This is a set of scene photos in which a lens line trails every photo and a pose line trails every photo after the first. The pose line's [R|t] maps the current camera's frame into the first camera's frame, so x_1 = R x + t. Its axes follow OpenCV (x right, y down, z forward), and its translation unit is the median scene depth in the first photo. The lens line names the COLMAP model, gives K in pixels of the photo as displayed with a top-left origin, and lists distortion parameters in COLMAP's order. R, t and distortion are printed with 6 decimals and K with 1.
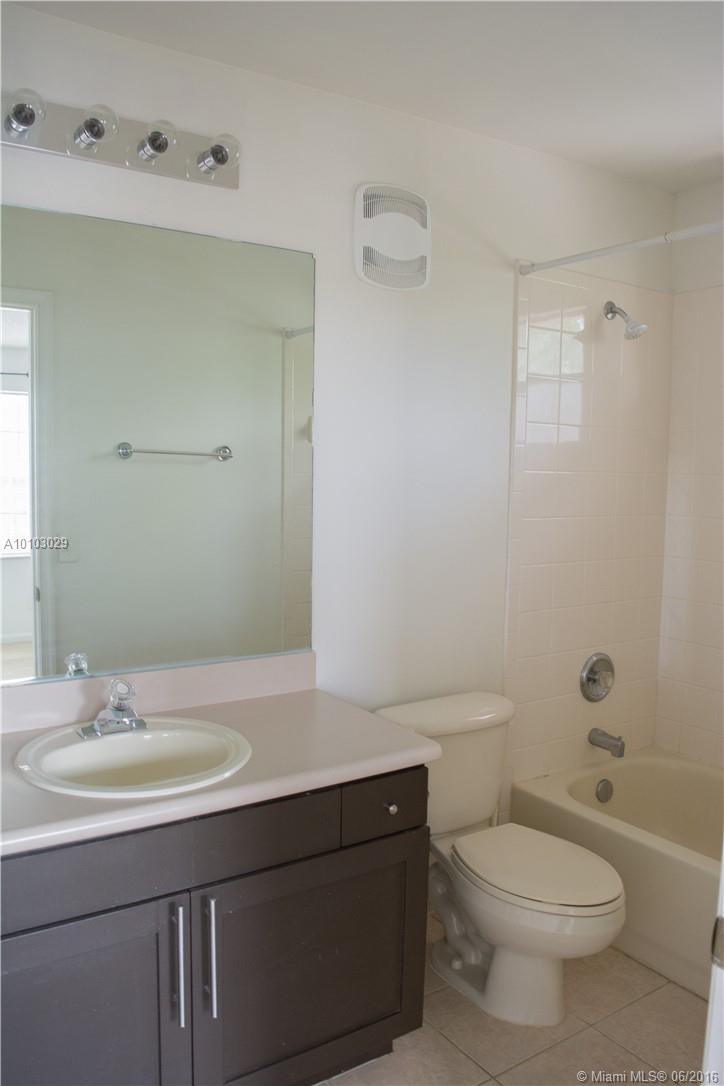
lens RADIAL K [[847.6, 0, 362.0], [0, 847.6, 543.0], [0, 0, 1]] dist [-0.088822, 0.005061]
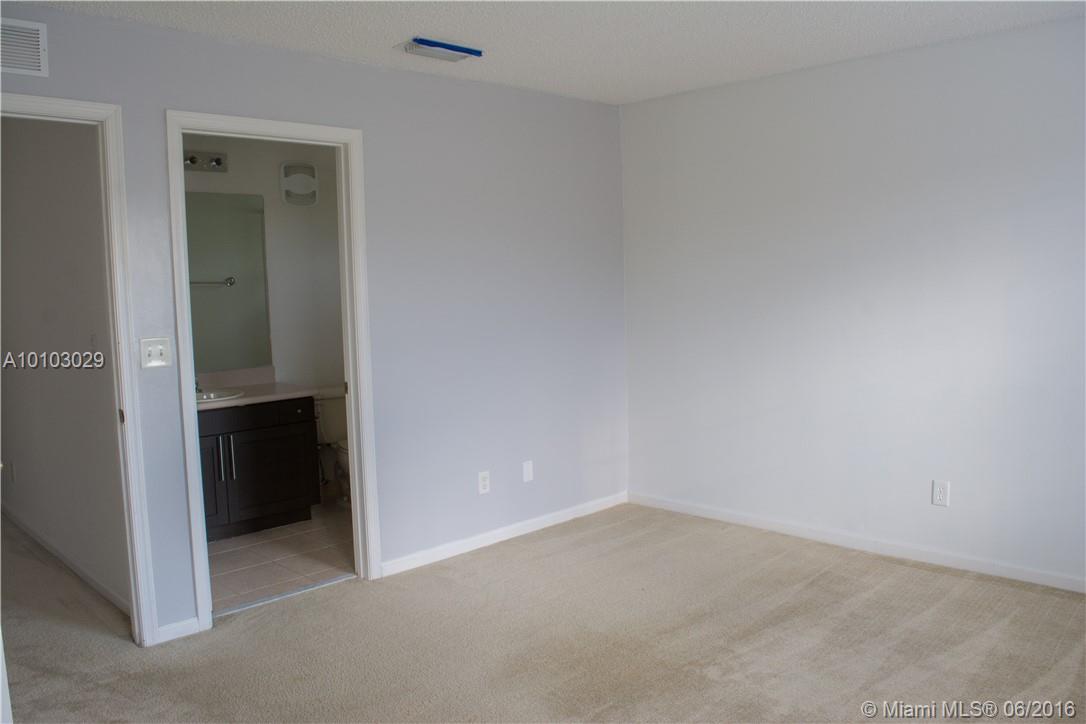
lens RADIAL K [[847.6, 0, 543.0], [0, 847.6, 362.0], [0, 0, 1]] dist [-0.088822, 0.005061]
pose [[0.981764, -0.060693, 0.180155, 0.256134], [0.059522, 0.998156, 0.011903, 0.134318], [-0.180546, -0.000963, 0.983566, -1.404463]]
